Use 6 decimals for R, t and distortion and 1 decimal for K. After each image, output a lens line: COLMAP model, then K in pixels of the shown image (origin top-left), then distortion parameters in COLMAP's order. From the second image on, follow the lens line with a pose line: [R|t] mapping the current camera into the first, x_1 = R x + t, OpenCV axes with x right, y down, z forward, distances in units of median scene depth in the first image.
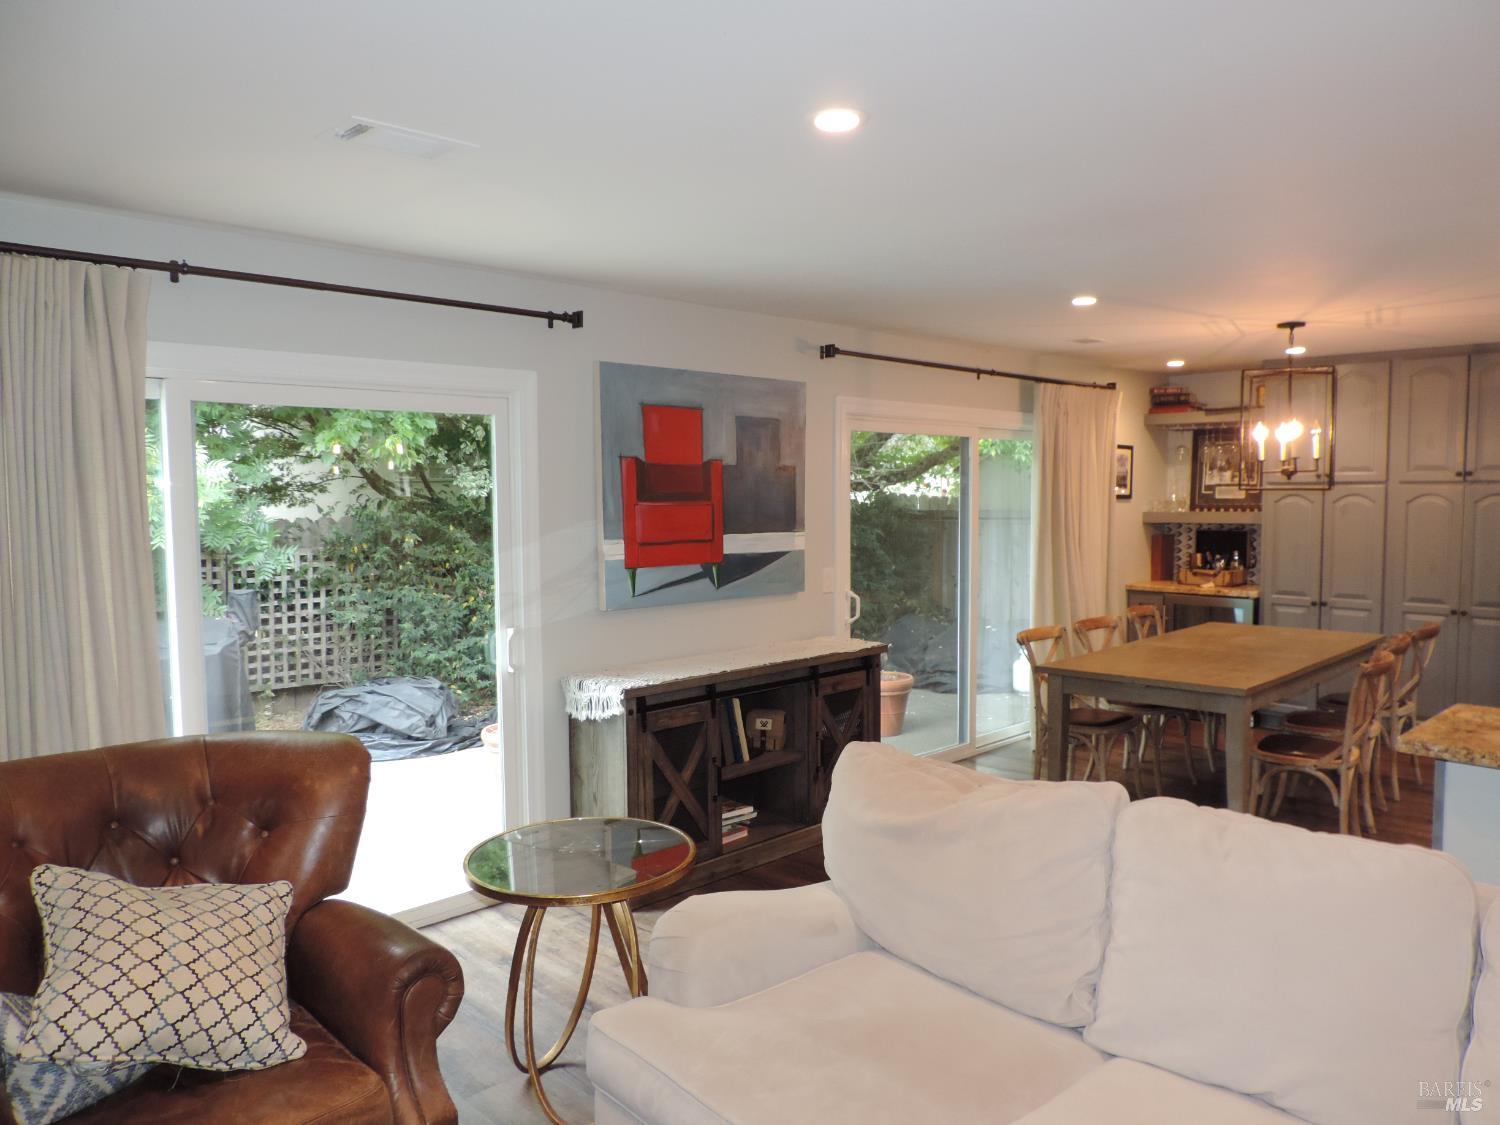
lens RADIAL K [[1076.1, 0, 750.0], [0, 1076.1, 562.5], [0, 0, 1]] dist [-0.005553, -0.000849]
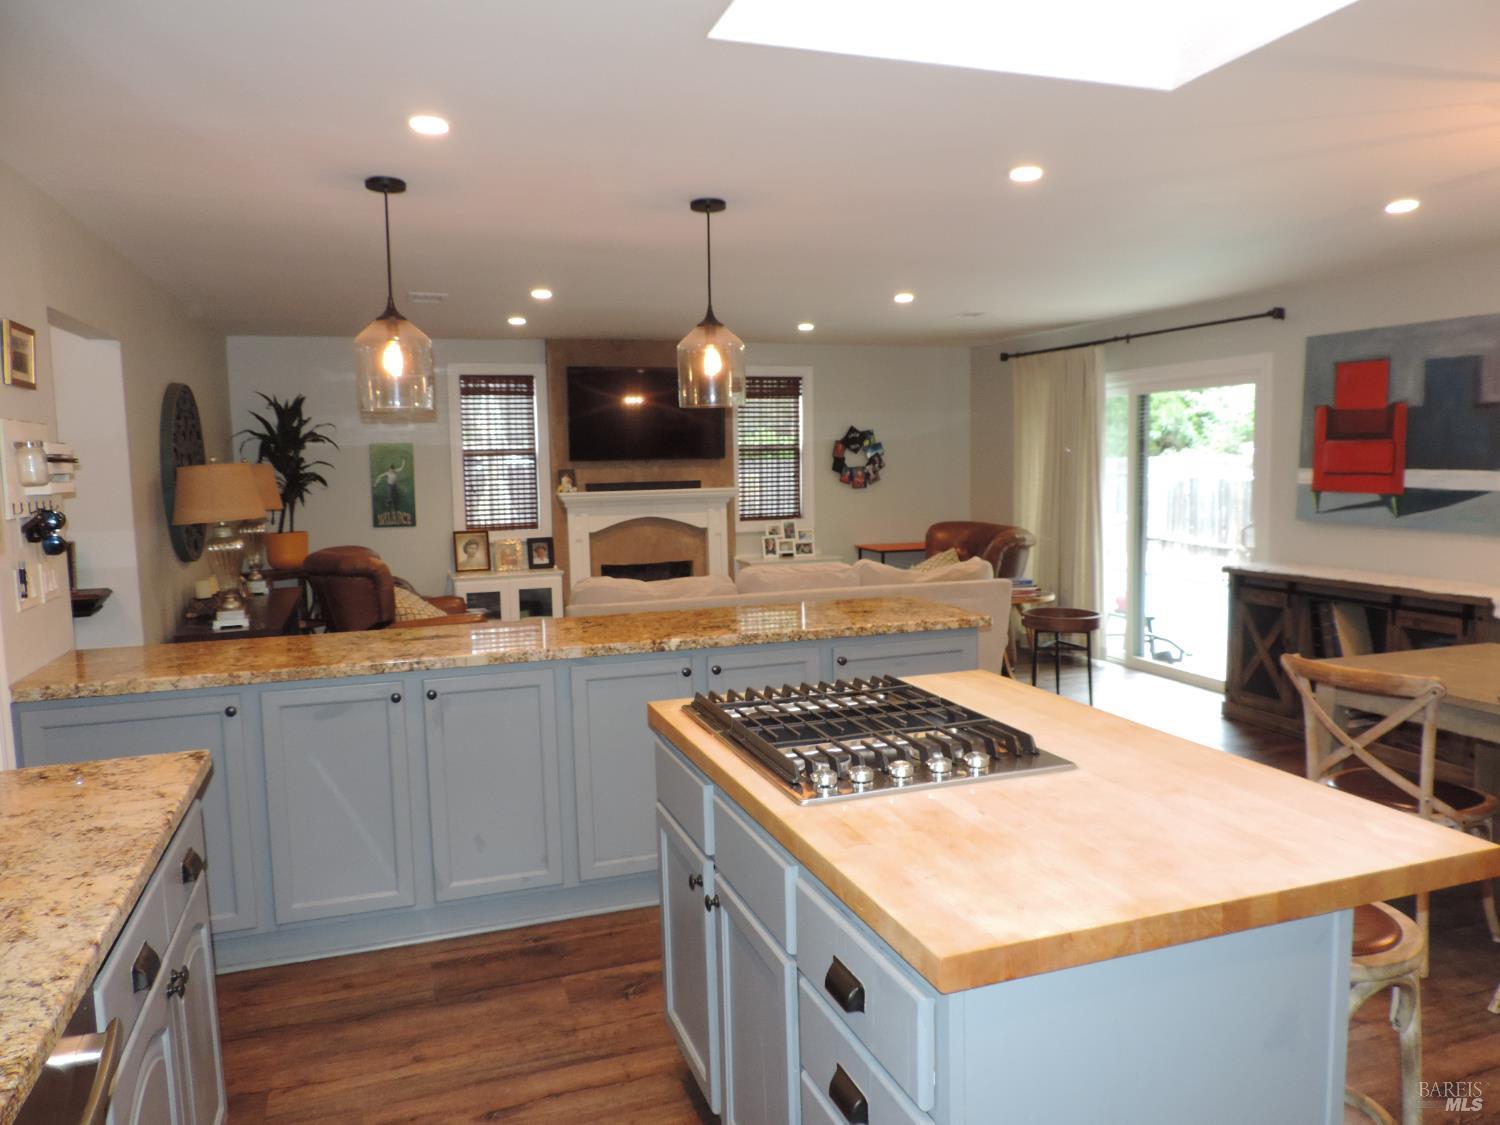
lens RADIAL K [[1063.2, 0, 748.1], [0, 1063.2, 567.6], [0, 0, 1]] dist [-0.016773, -0.006022]
pose [[-0.431521, 0.108752, -0.895524, 1.335236], [-0.042231, 0.989183, 0.140476, -0.053408], [0.901114, 0.098437, -0.422260, 0.912208]]
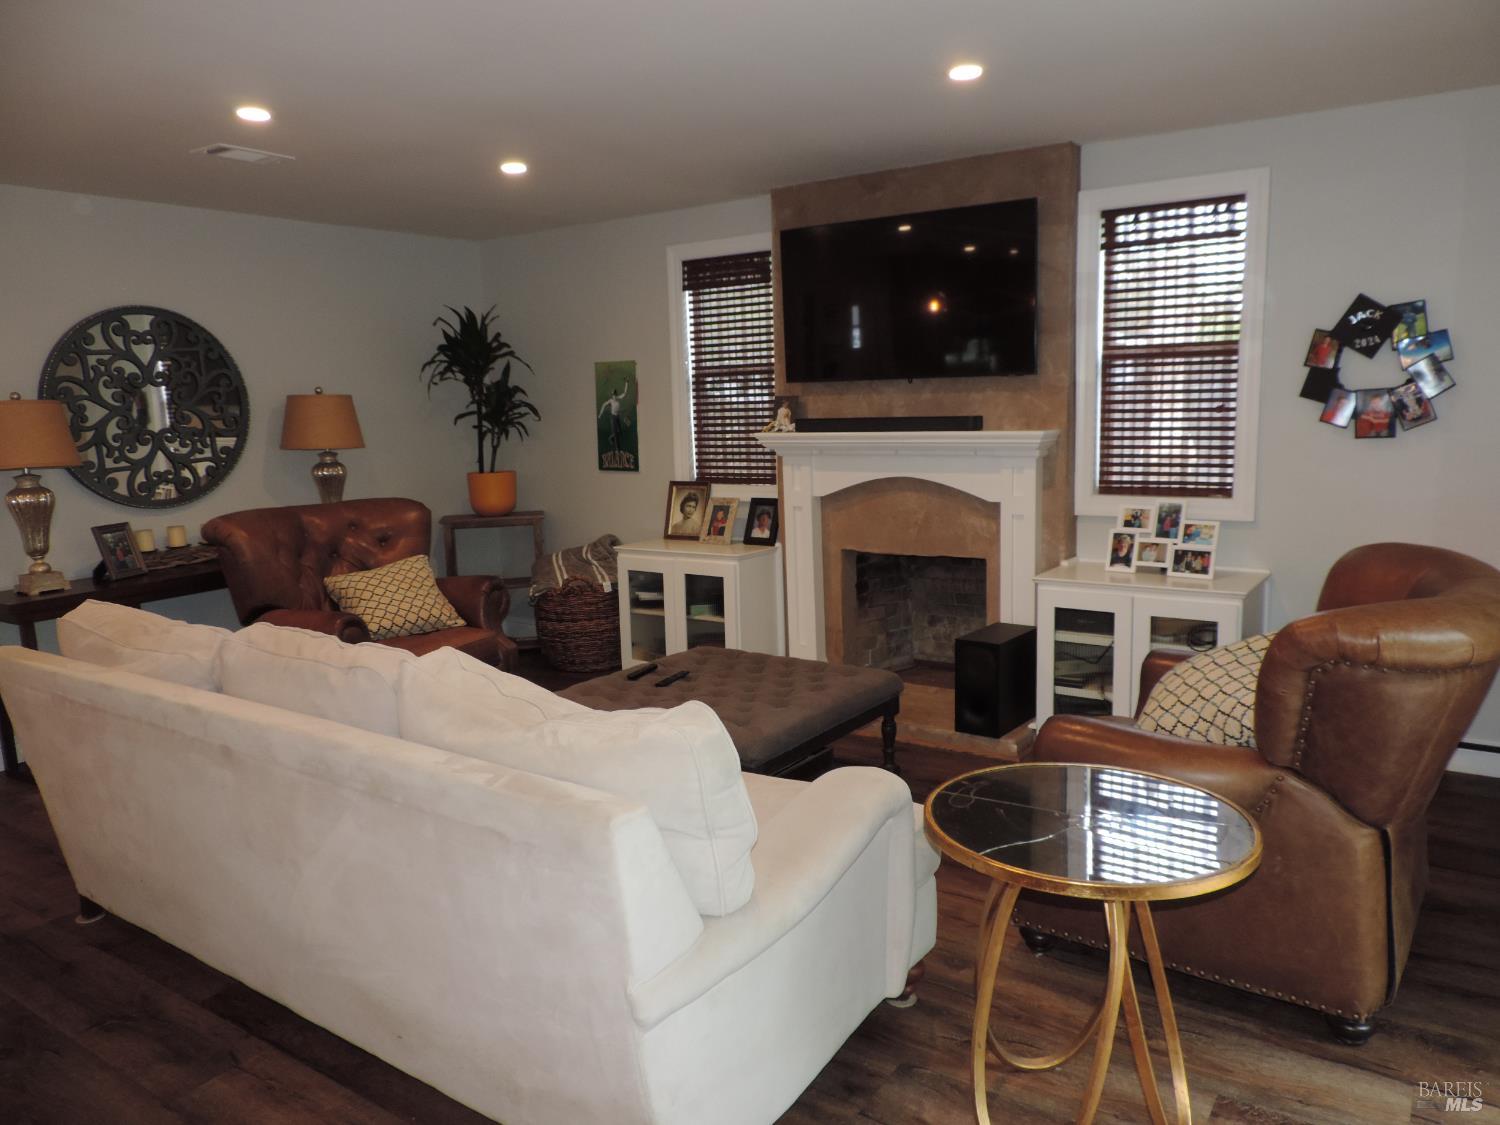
lens RADIAL K [[1050.7, 0, 764.9], [0, 1050.7, 559.6], [0, 0, 1]] dist [-0.017015, -0.001190]
pose [[-0.978689, 0.067203, -0.194040, 0.116831], [0.022198, 0.974019, 0.225374, -0.036450], [0.204144, 0.216264, -0.954754, 0.978120]]
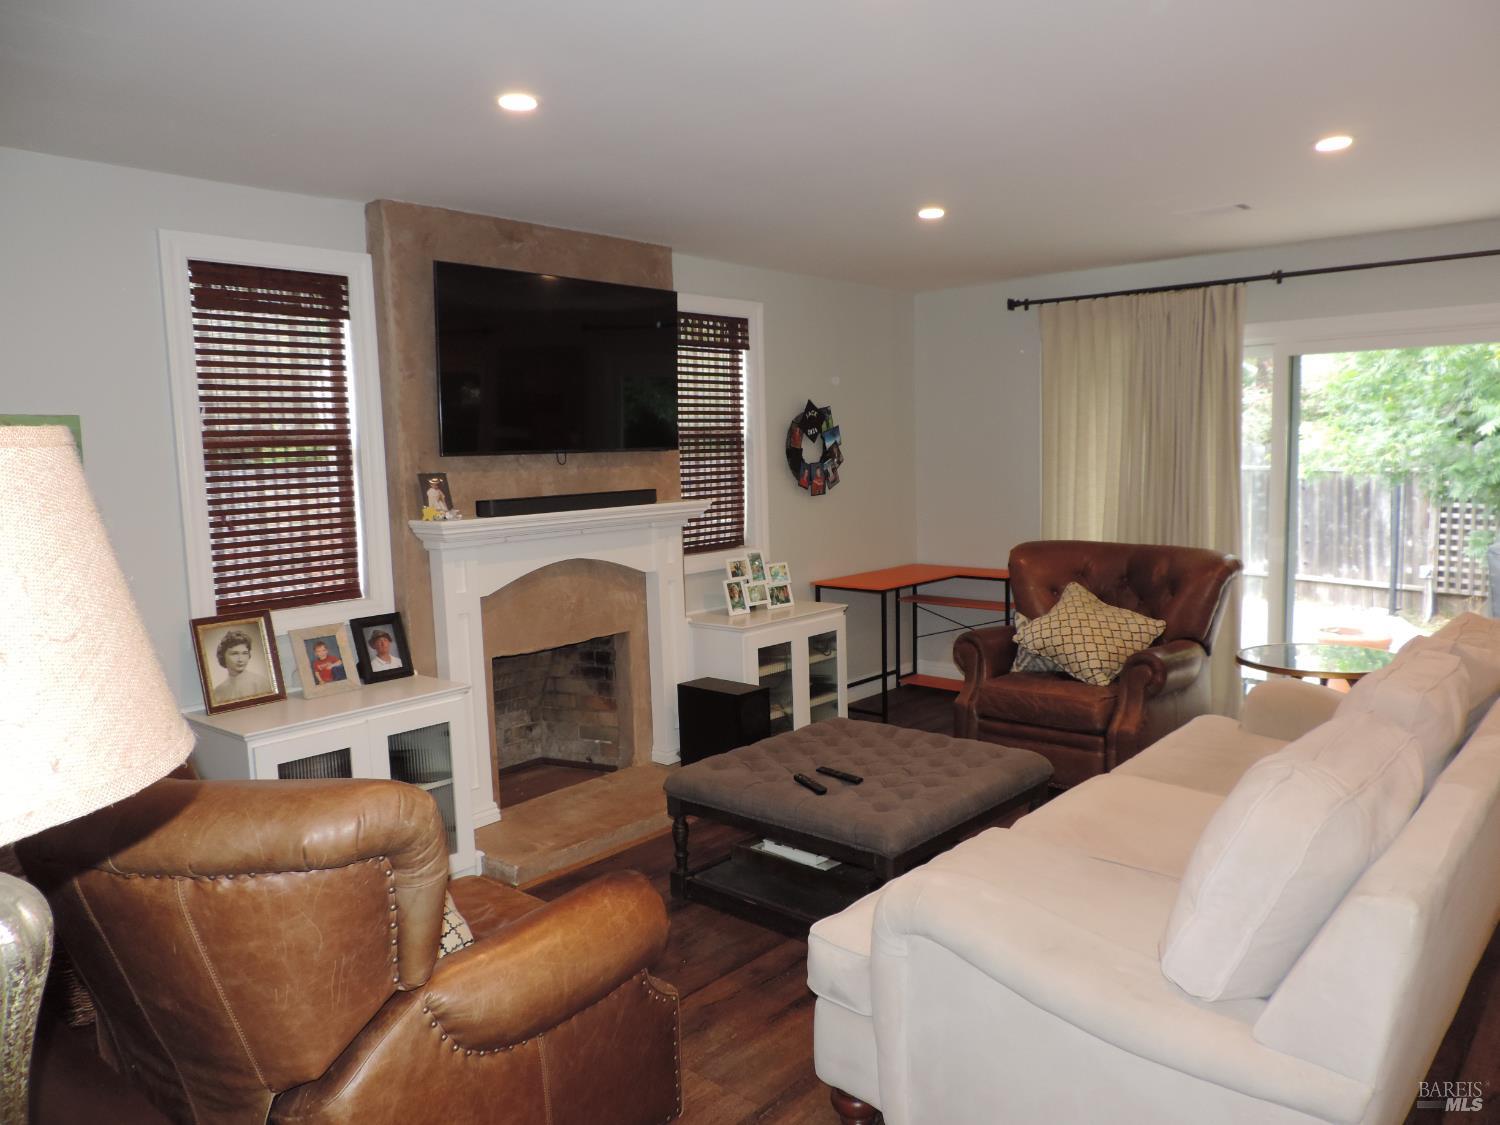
lens RADIAL K [[1076.1, 0, 750.0], [0, 1076.1, 562.5], [0, 0, 1]] dist [-0.005553, -0.000849]
pose [[0.073736, 0.113947, -0.990747, 0.761307], [-0.046388, 0.992768, 0.110727, 0.009279], [0.996198, 0.037794, 0.078488, 0.068855]]
